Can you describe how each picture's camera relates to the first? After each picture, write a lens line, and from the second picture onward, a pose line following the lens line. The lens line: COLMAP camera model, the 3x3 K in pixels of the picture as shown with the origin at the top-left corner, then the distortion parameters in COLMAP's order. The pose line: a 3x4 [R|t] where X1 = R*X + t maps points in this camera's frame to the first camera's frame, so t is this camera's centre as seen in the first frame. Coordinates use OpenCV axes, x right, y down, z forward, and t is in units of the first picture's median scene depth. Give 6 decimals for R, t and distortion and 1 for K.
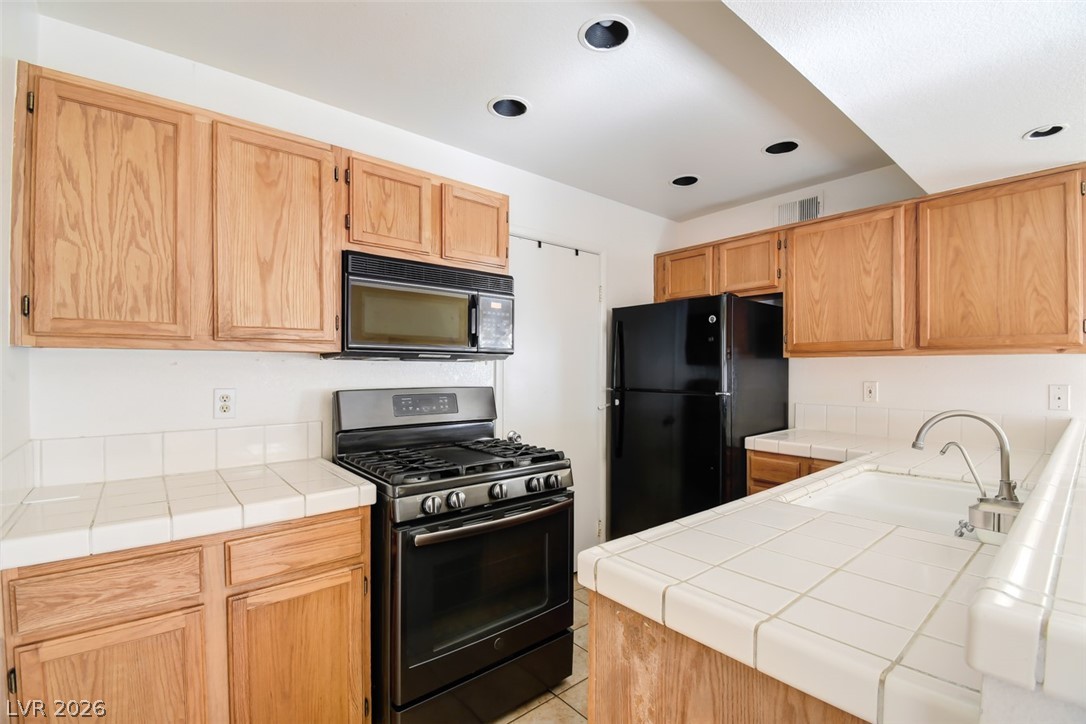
lens RADIAL K [[493.7, 0, 548.4], [0, 493.7, 364.8], [0, 0, 1]] dist [0.038021, -0.002456]
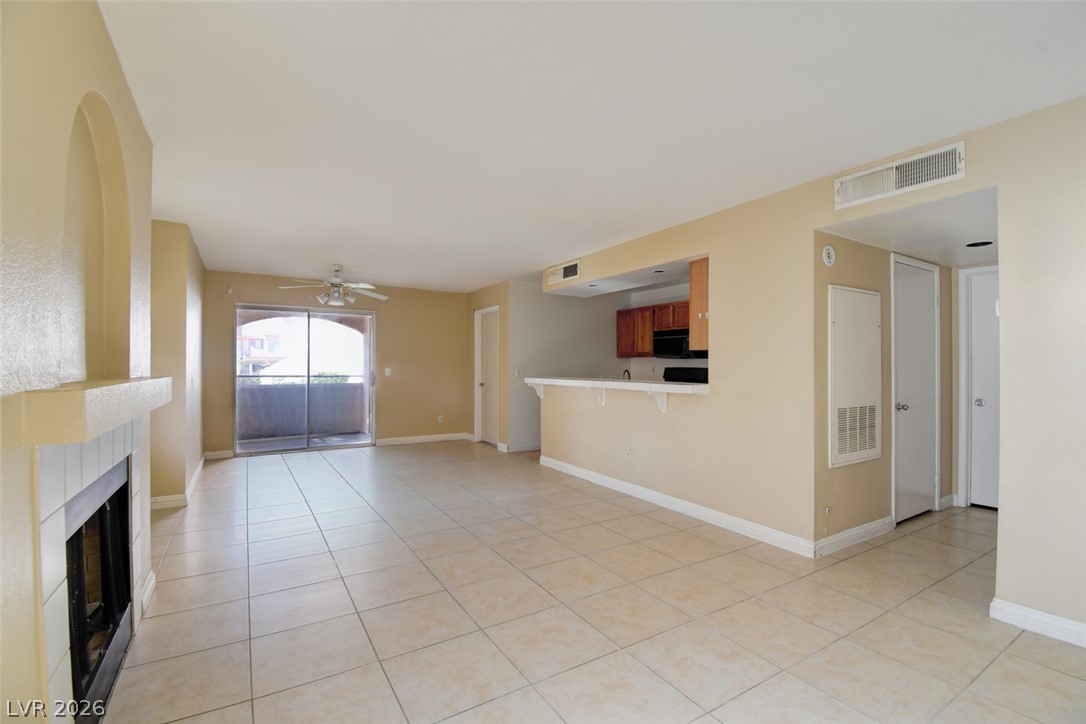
lens RADIAL K [[493.7, 0, 545.0], [0, 493.7, 366.0], [0, 0, 1]] dist [0.038021, -0.002456]
pose [[-0.166269, 0.002576, -0.986077, 2.599785], [0.001651, 0.999996, 0.002334, 0.019869], [0.986079, -0.001240, -0.166272, 0.614557]]
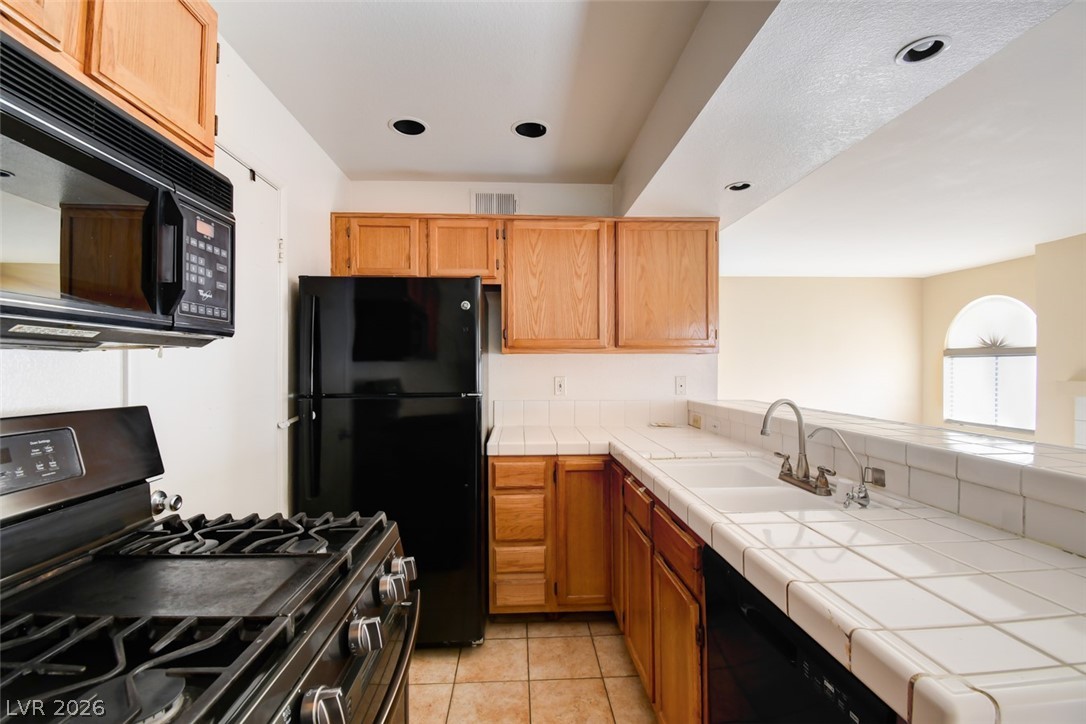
lens RADIAL K [[493.7, 0, 545.4], [0, 493.7, 362.8], [0, 0, 1]] dist [0.038021, -0.002456]
pose [[0.616891, 0.002266, 0.787045, -0.252471], [-0.002098, 0.999997, -0.001235, 0.004993], [-0.787046, -0.000890, 0.616894, 0.407168]]
